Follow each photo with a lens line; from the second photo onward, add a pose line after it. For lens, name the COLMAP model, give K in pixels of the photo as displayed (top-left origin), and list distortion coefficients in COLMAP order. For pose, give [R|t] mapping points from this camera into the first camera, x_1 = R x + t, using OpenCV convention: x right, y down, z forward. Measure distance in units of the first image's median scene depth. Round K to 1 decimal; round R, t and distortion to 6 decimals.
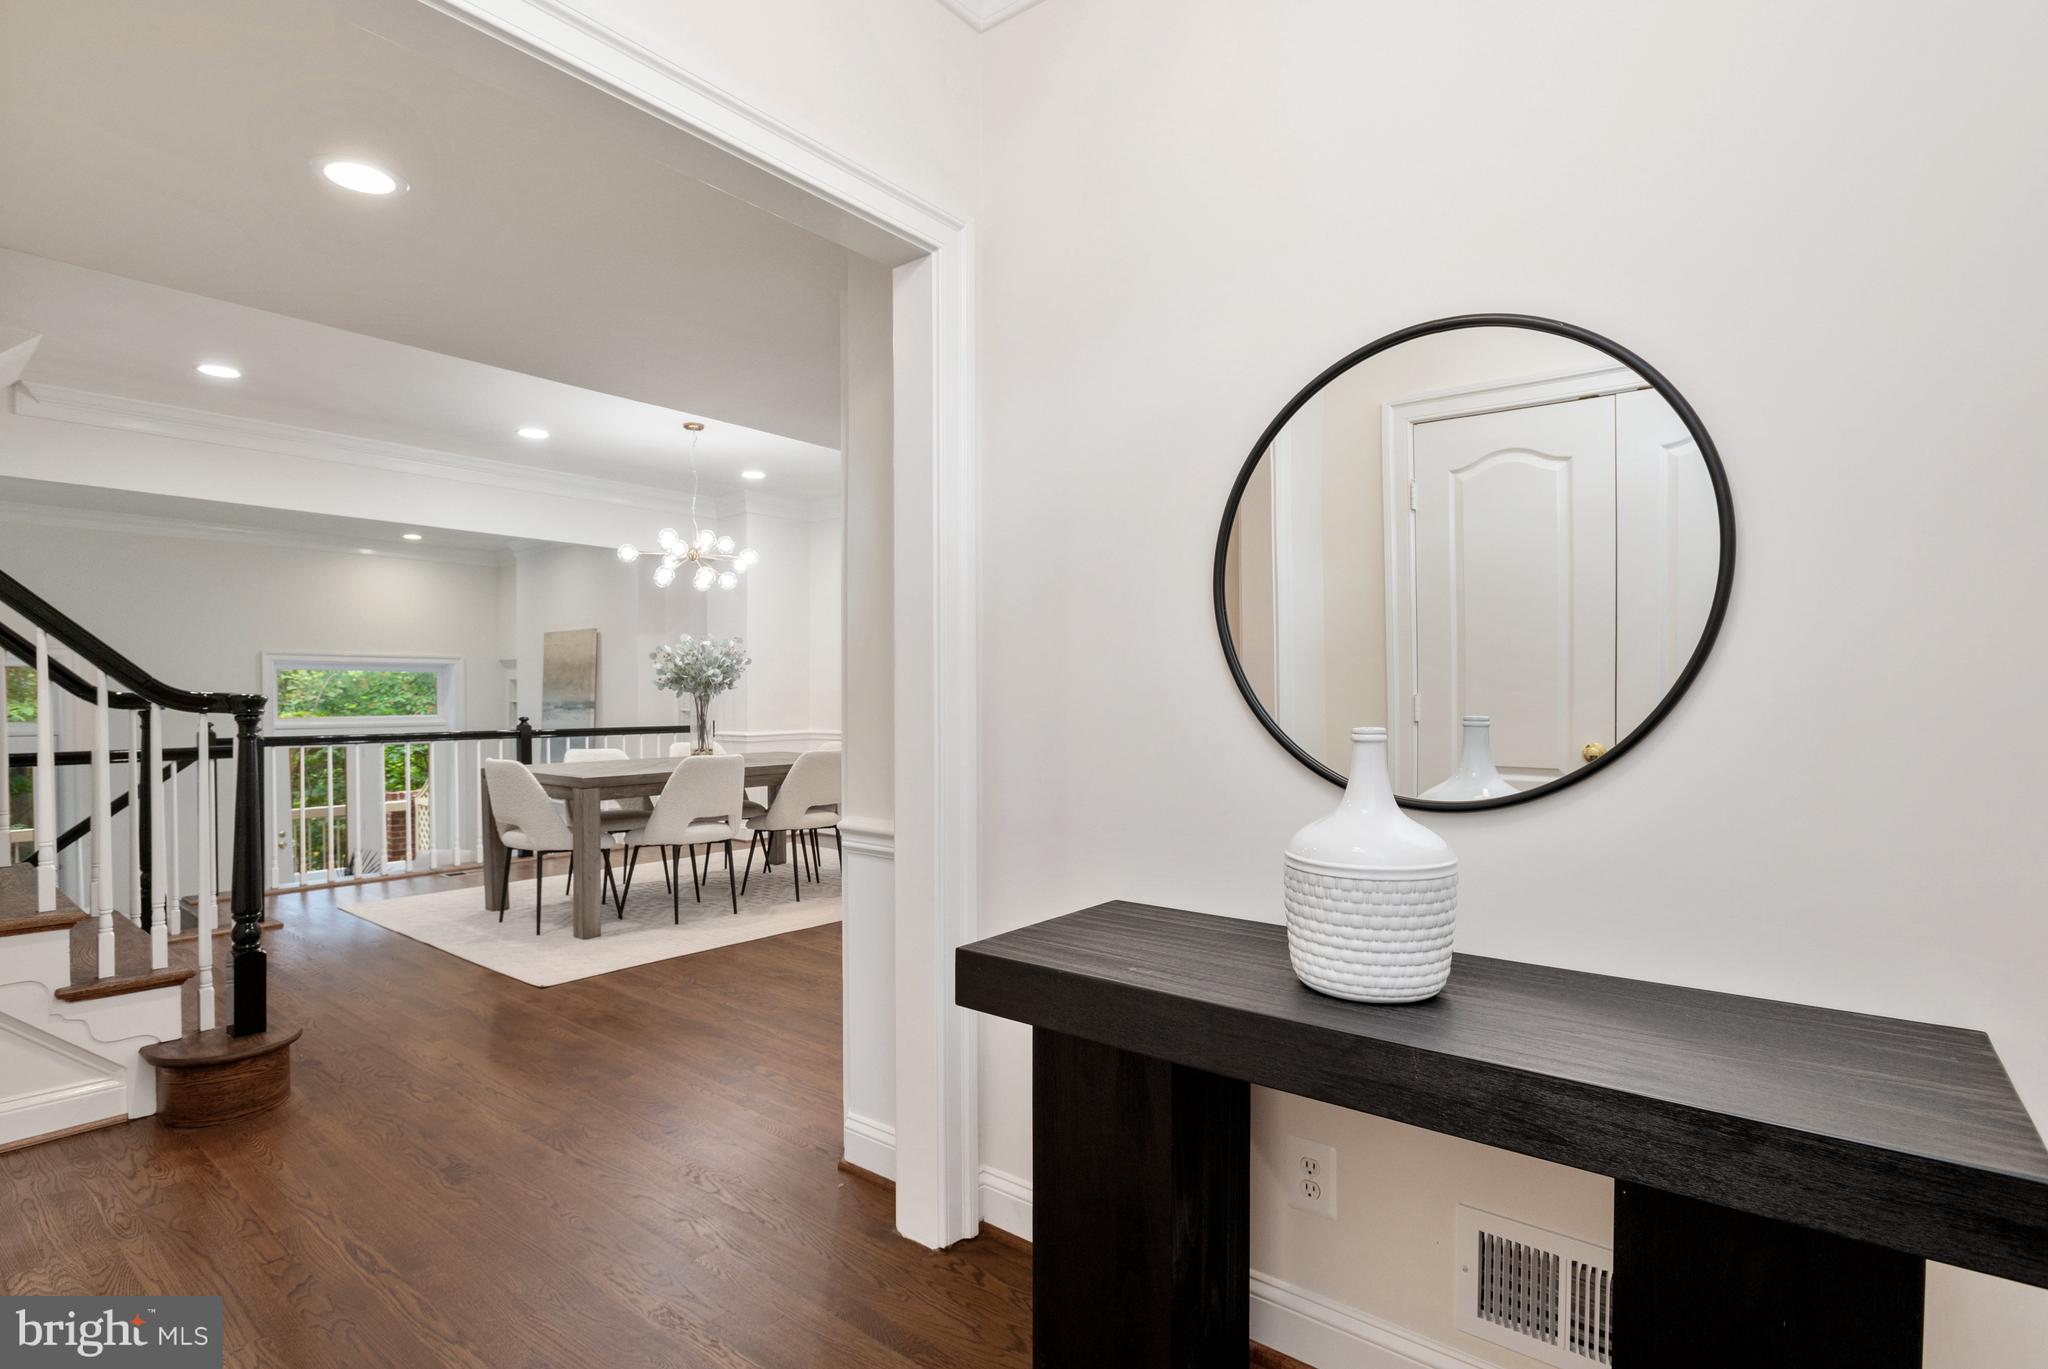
lens RADIAL K [[996.5, 0, 1023.9], [0, 996.5, 710.1], [0, 0, 1]] dist [-0.016493, -0.000182]
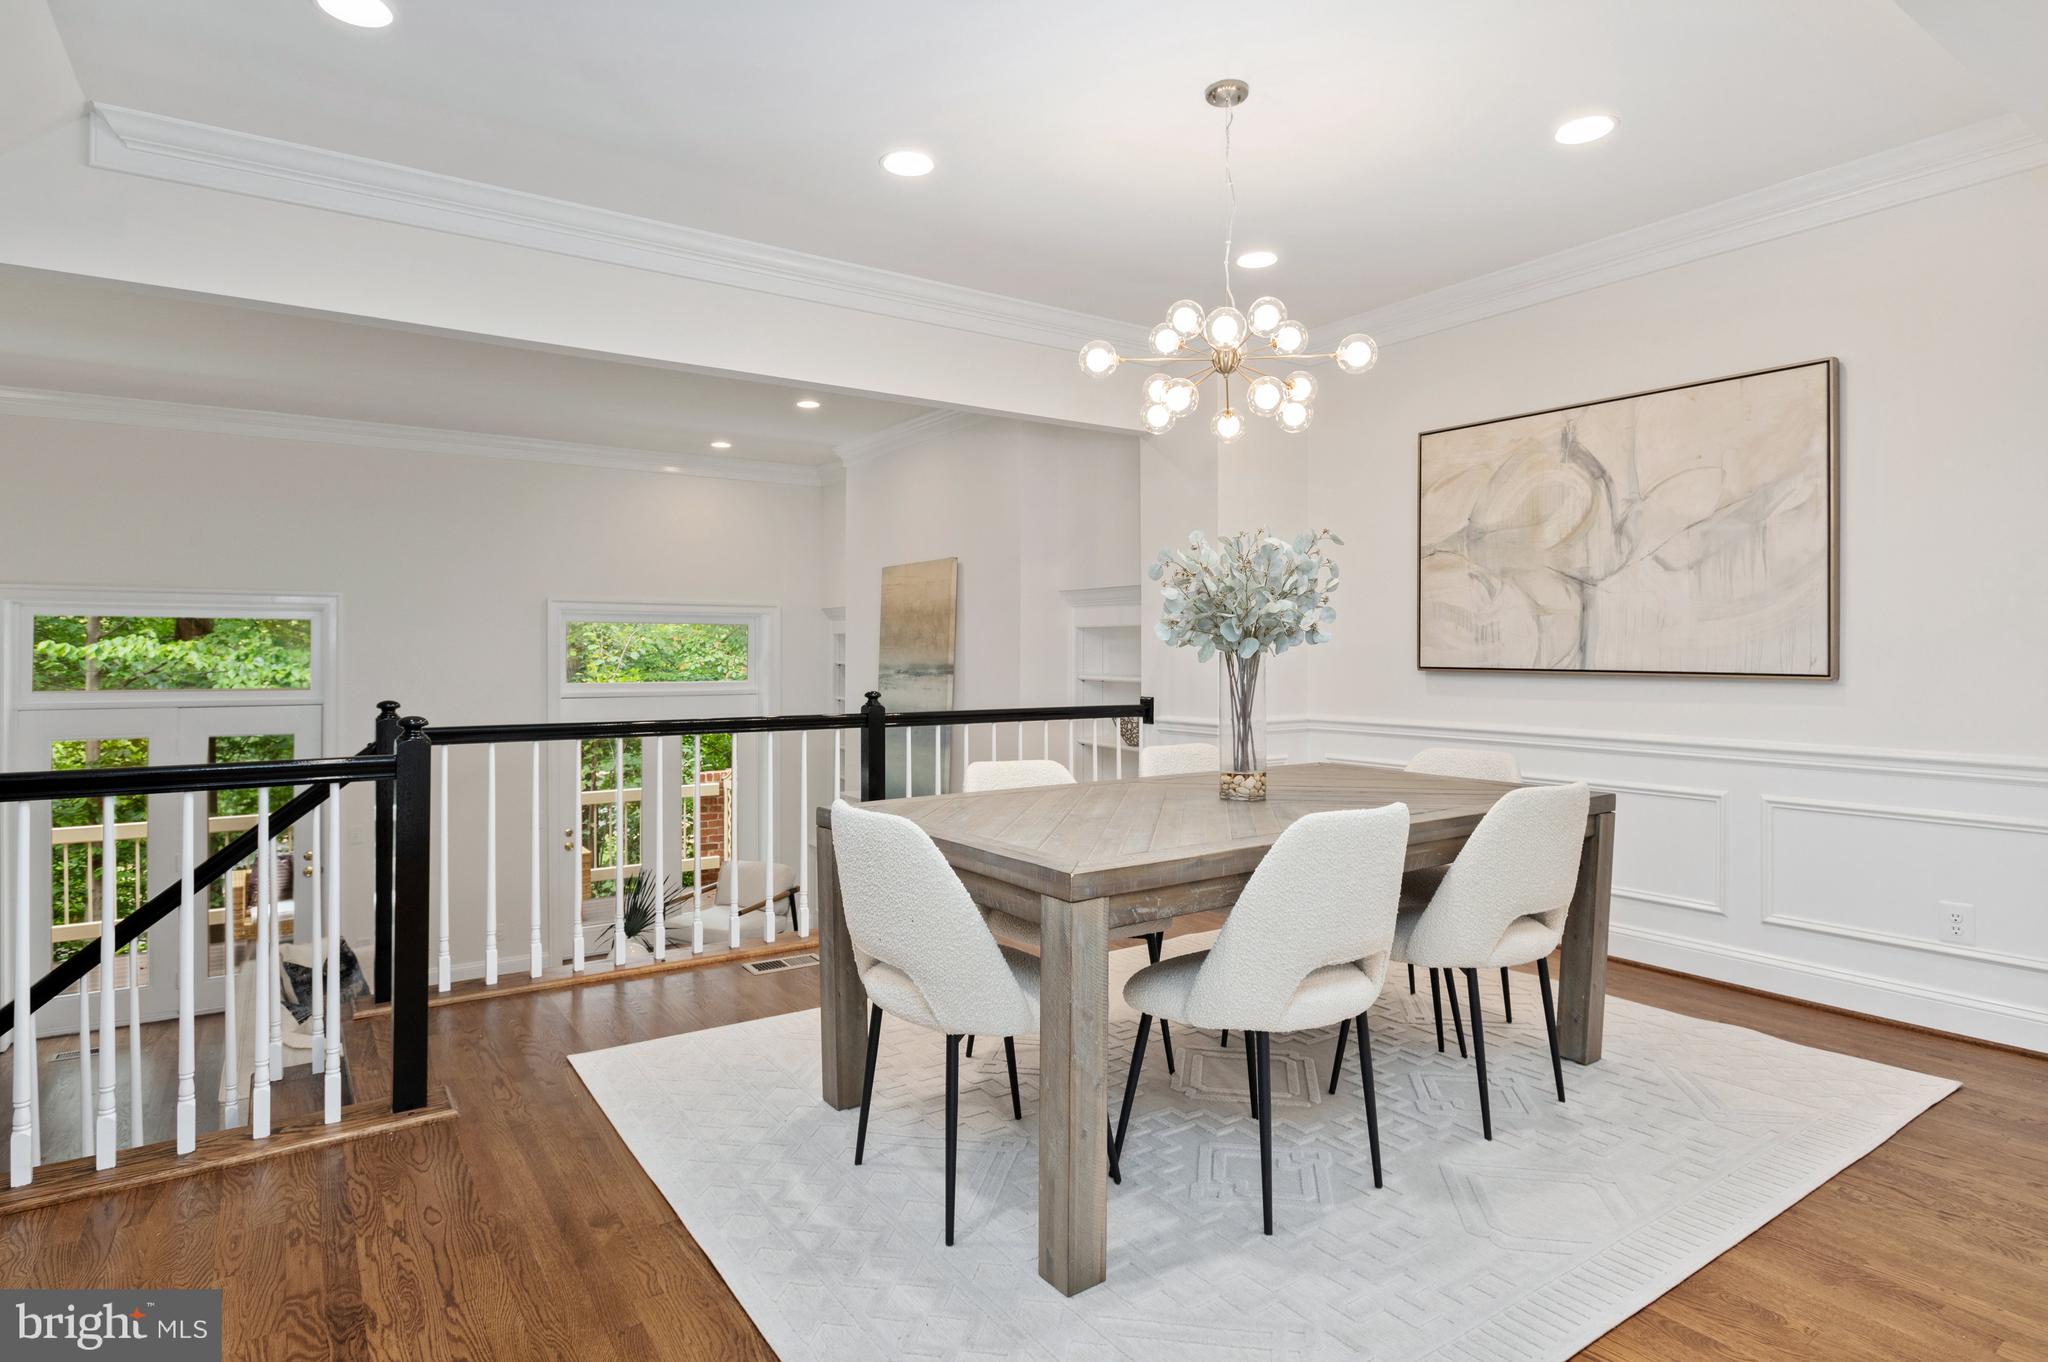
lens RADIAL K [[1089.7, 0, 1022.4], [0, 1089.7, 646.2], [0, 0, 1]] dist [-0.036932, 0.000044]
pose [[0.957661, -0.000855, -0.287898, -0.233365], [-0.005735, 0.999740, -0.022047, -0.006794], [0.287842, 0.022764, 0.957407, 0.405345]]
